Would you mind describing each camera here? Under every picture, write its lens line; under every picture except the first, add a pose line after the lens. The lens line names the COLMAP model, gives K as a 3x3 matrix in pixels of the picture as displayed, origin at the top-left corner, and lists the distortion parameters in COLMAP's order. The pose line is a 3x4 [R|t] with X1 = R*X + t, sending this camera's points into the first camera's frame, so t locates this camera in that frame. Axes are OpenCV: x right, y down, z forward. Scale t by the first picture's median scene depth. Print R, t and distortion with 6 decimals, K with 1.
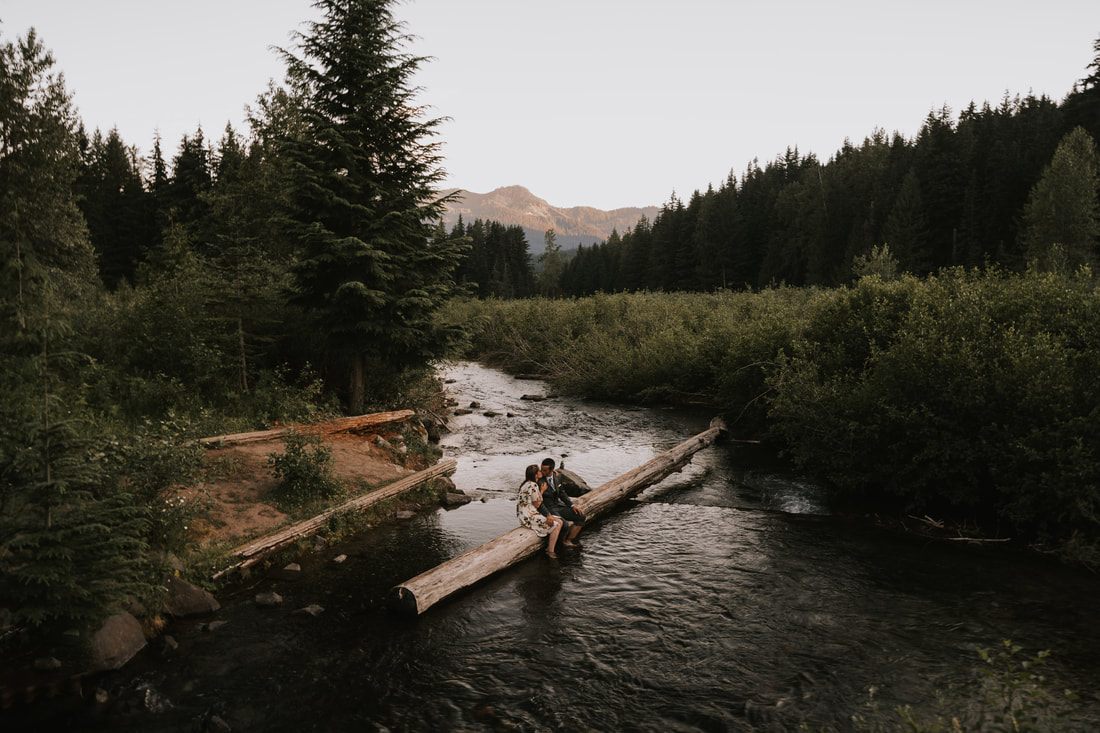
lens RADIAL K [[779.1, 0, 549.8], [0, 779.1, 362.5], [0, 0, 1]] dist [0.001824, 0.027444]
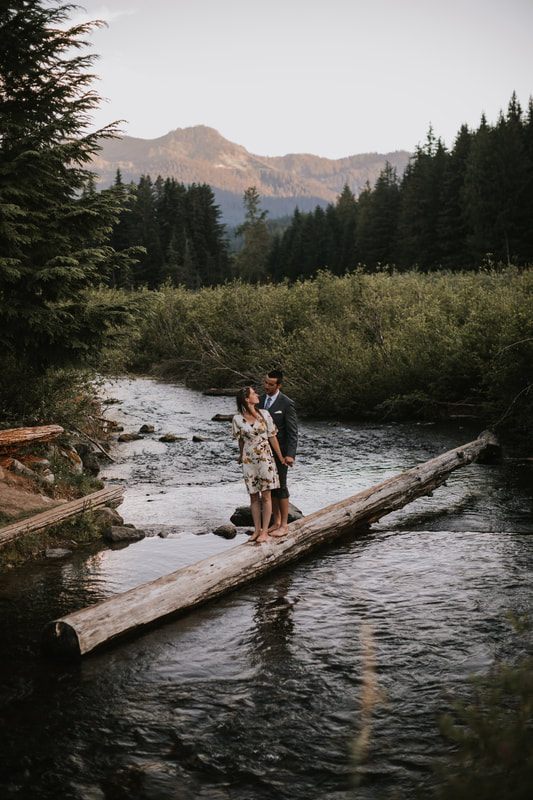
lens RADIAL K [[1157.8, 0, 265.5], [0, 1157.8, 396.1], [0, 0, 1]] dist [-0.094201, 0.000000]
pose [[0.999546, -0.029342, 0.006858, 0.005913], [0.029284, 0.999535, 0.008452, 0.024852], [-0.007103, -0.008247, 0.999941, -0.058872]]
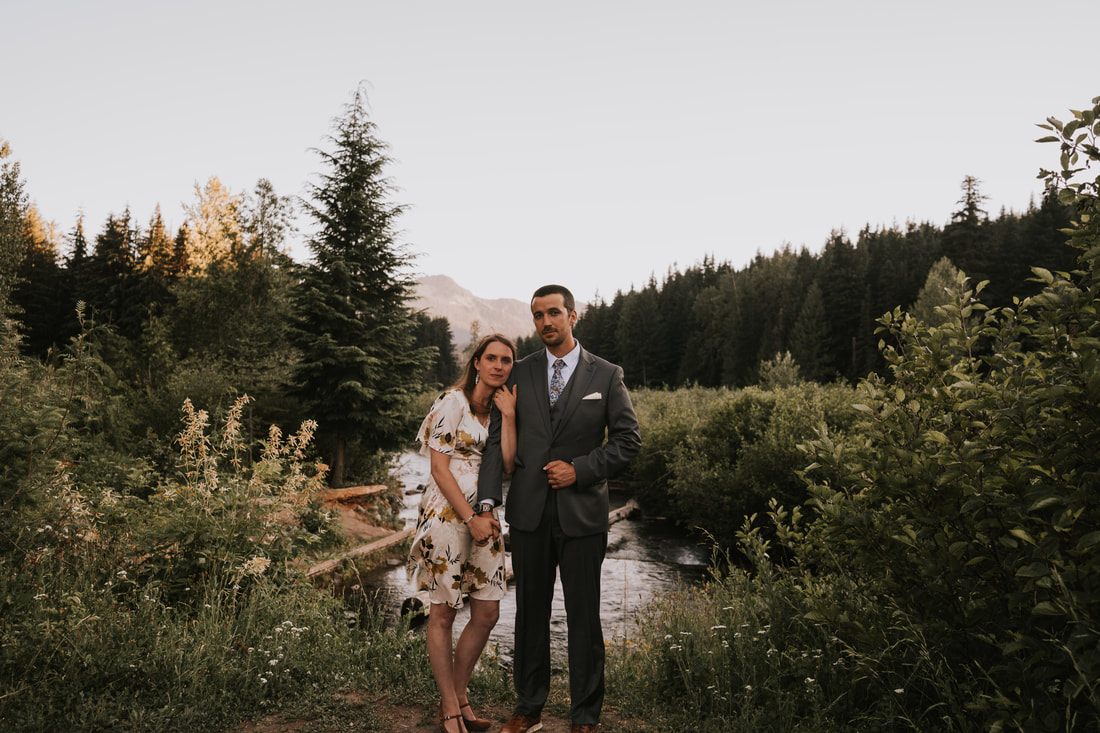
lens RADIAL K [[796.8, 0, 557.3], [0, 796.8, 357.9], [0, 0, 1]] dist [-0.011053, 0.041525]
pose [[0.993588, 0.035238, 0.107426, -0.040471], [-0.021905, 0.992183, -0.122855, 0.008208], [-0.110916, 0.119714, 0.986593, -0.229709]]
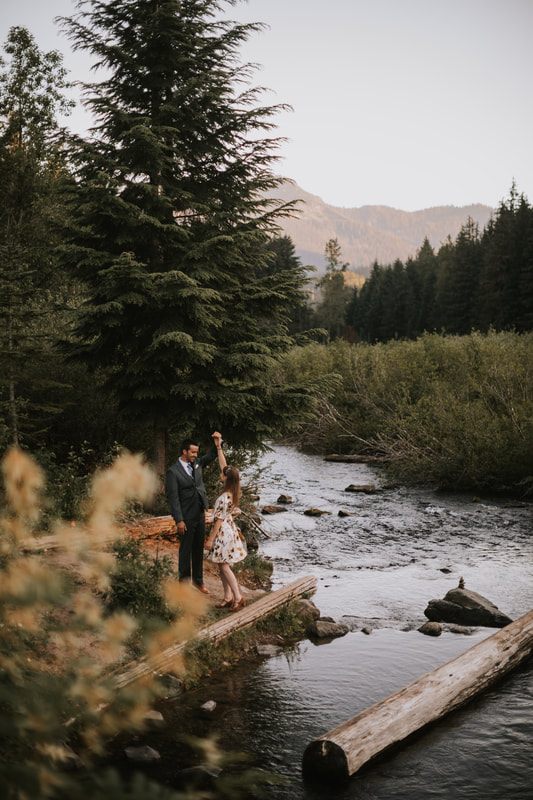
lens RADIAL K [[1157.8, 0, 272.0], [0, 1157.8, 396.4], [0, 0, 1]] dist [-0.094201, 0.000000]
pose [[0.998958, -0.004710, -0.045406, -0.077900], [0.003179, 0.999426, -0.033726, -0.003535], [0.045538, 0.033546, 0.998399, -0.052802]]
